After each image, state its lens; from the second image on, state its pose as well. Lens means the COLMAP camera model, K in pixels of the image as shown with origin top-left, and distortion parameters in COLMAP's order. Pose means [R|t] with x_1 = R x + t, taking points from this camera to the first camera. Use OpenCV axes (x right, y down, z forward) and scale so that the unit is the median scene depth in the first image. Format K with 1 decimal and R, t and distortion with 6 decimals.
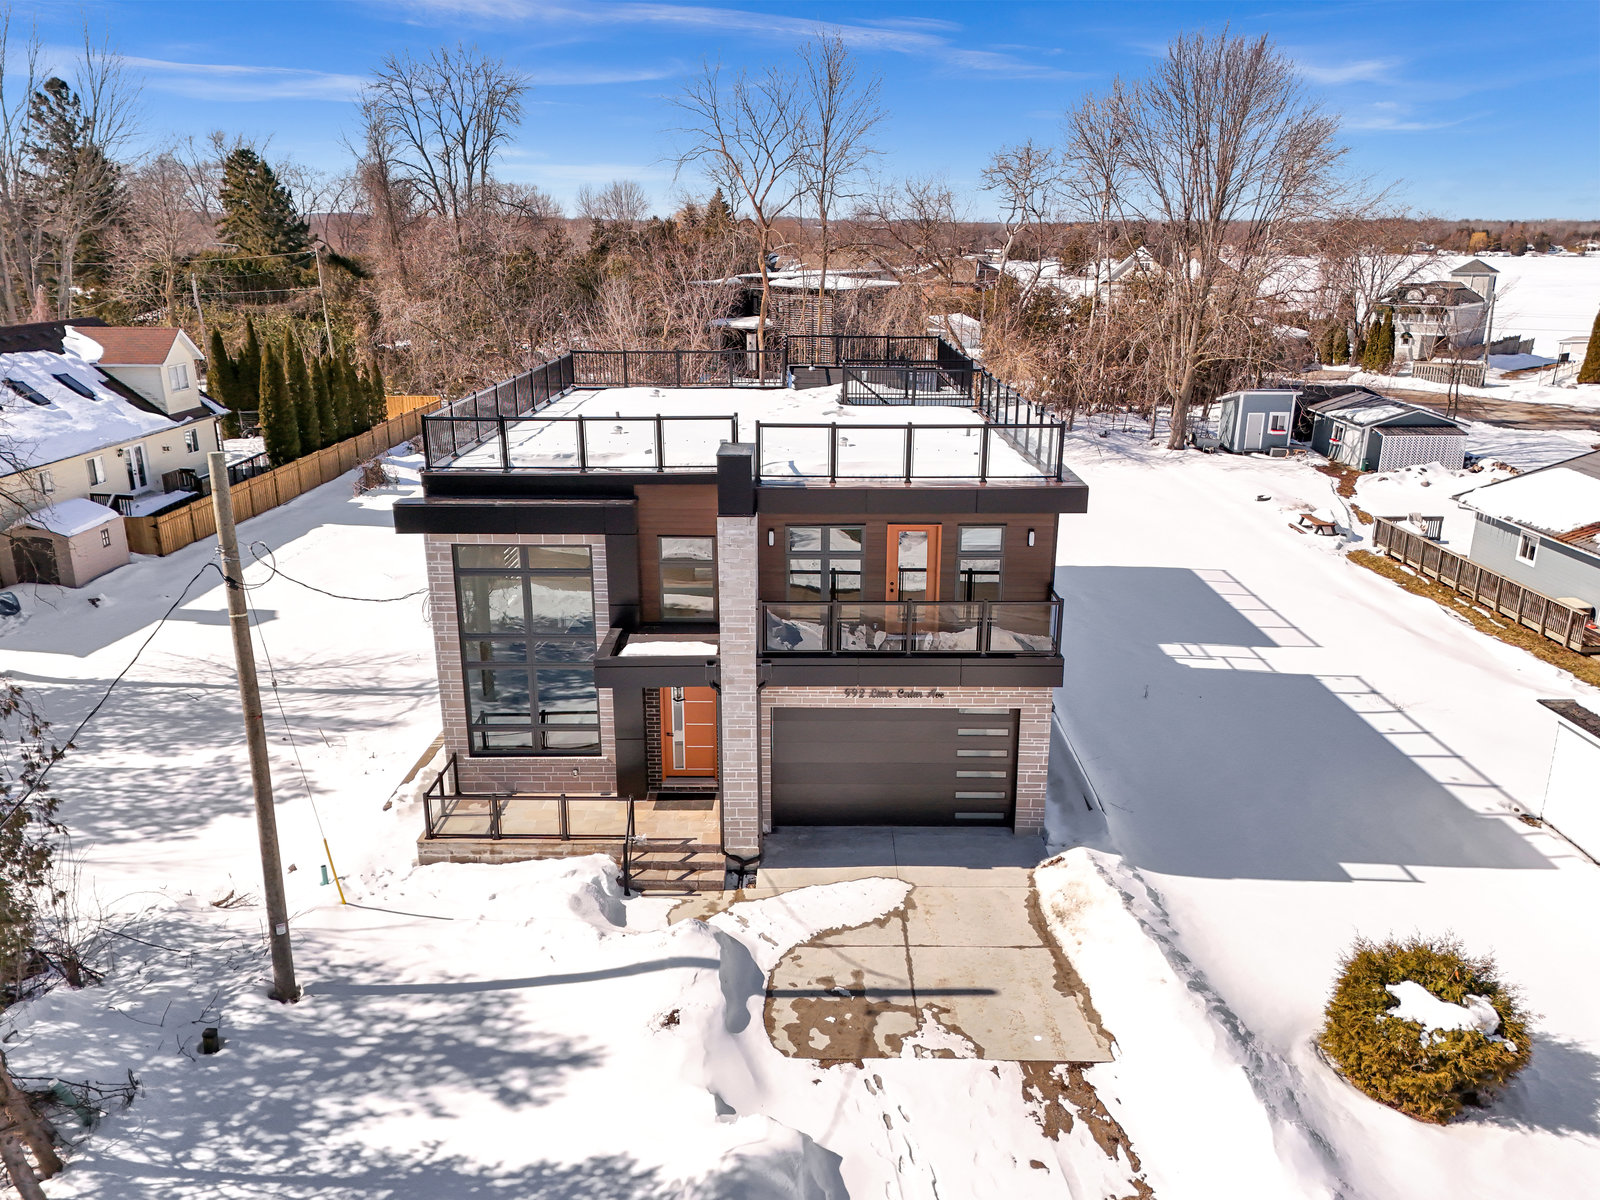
lens RADIAL K [[1150.7, 0, 812.5], [0, 1150.7, 605.3], [0, 0, 1]] dist [0.058426, -0.066039]
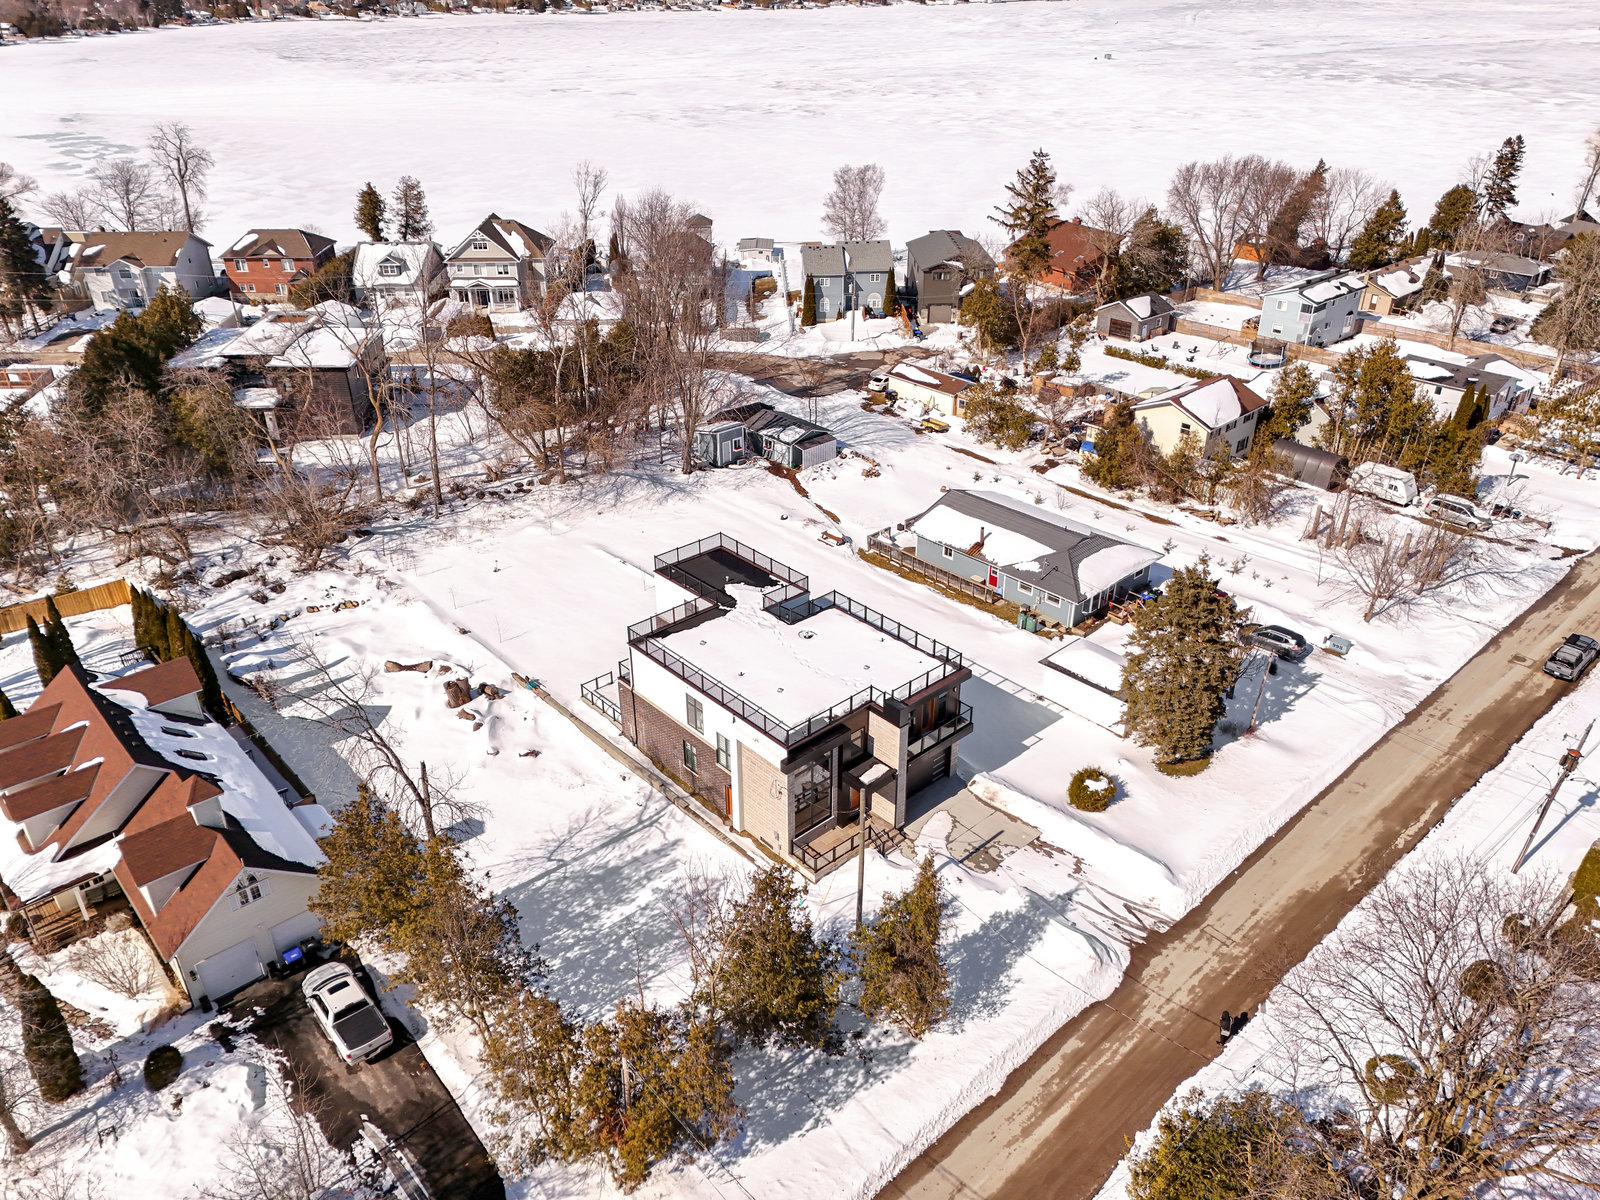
lens RADIAL K [[1150.7, 0, 812.5], [0, 1150.7, 605.3], [0, 0, 1]] dist [0.058426, -0.066039]
pose [[0.727321, -0.326614, 0.603596, -1.777934], [0.194269, 0.941504, 0.275371, -1.136984], [-0.658228, -0.083023, 0.748226, -0.946202]]
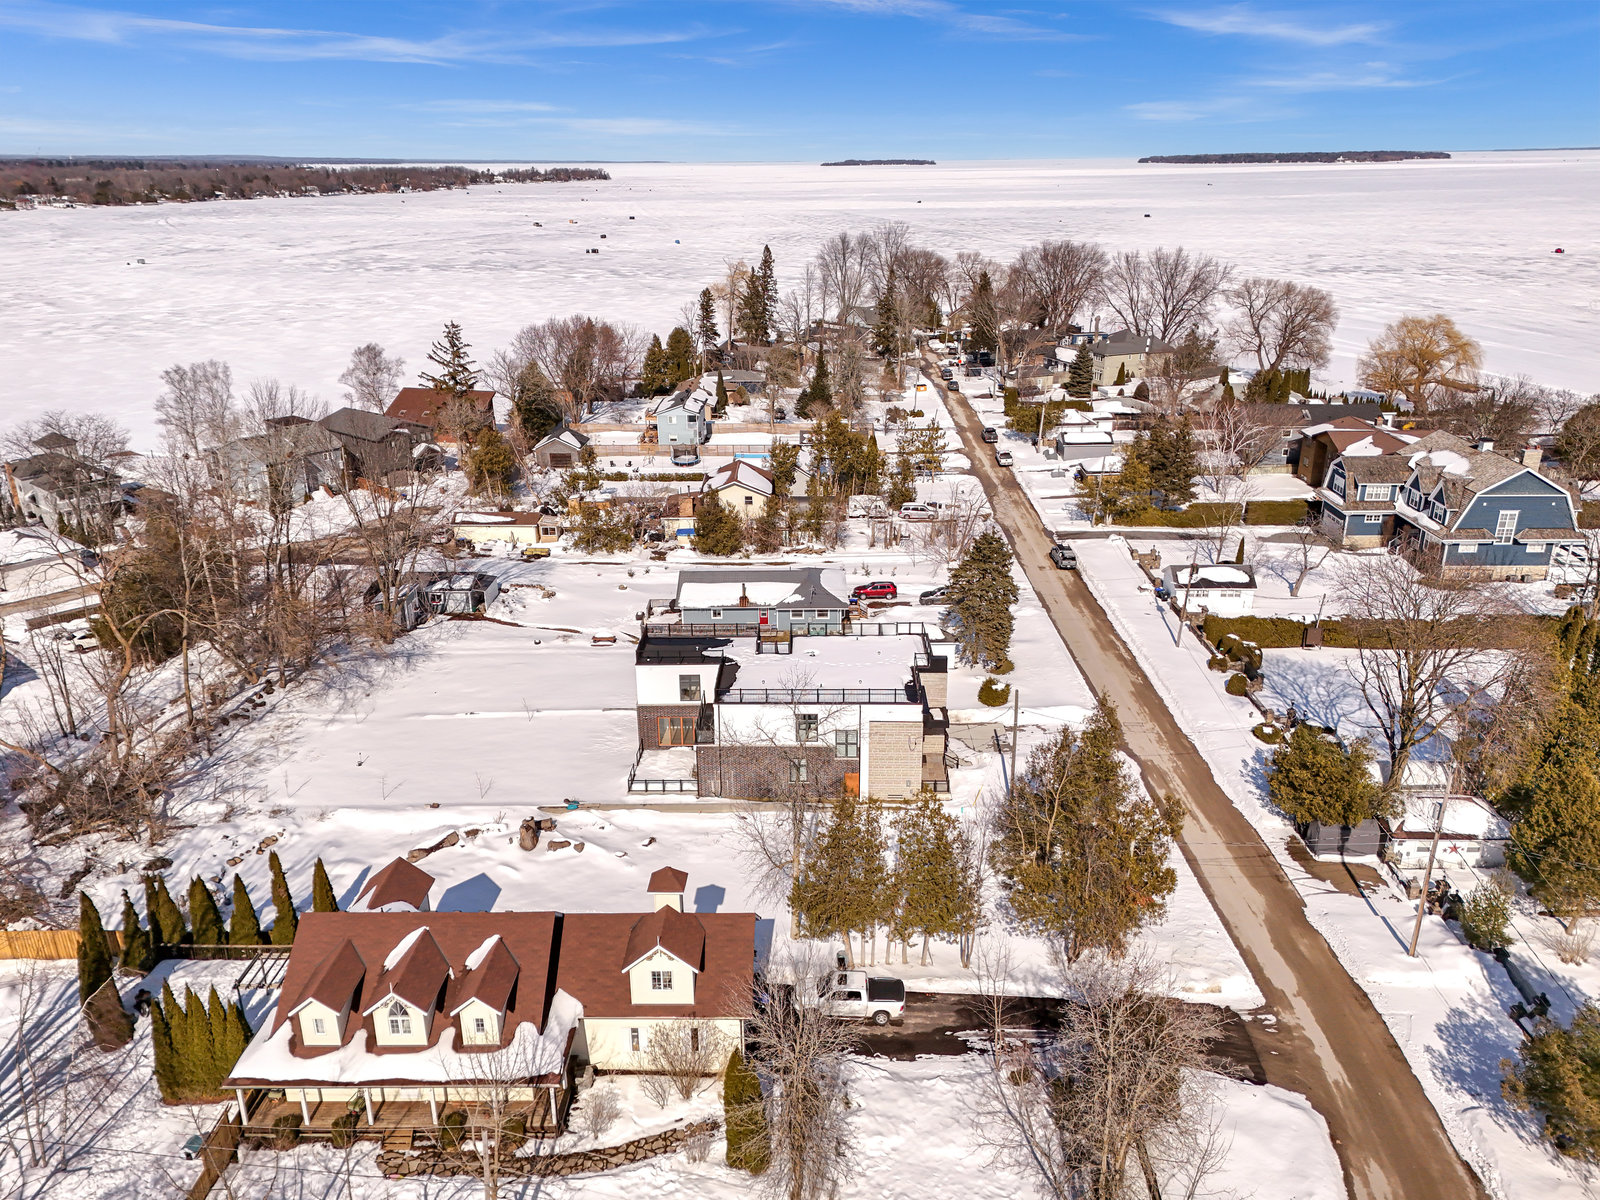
lens RADIAL K [[1150.7, 0, 812.5], [0, 1150.7, 605.3], [0, 0, 1]] dist [0.058426, -0.066039]
pose [[-0.020570, -0.342841, 0.939168, -3.598025], [0.290803, 0.896701, 0.333708, -1.677342], [-0.956562, 0.279977, 0.081255, 1.020331]]
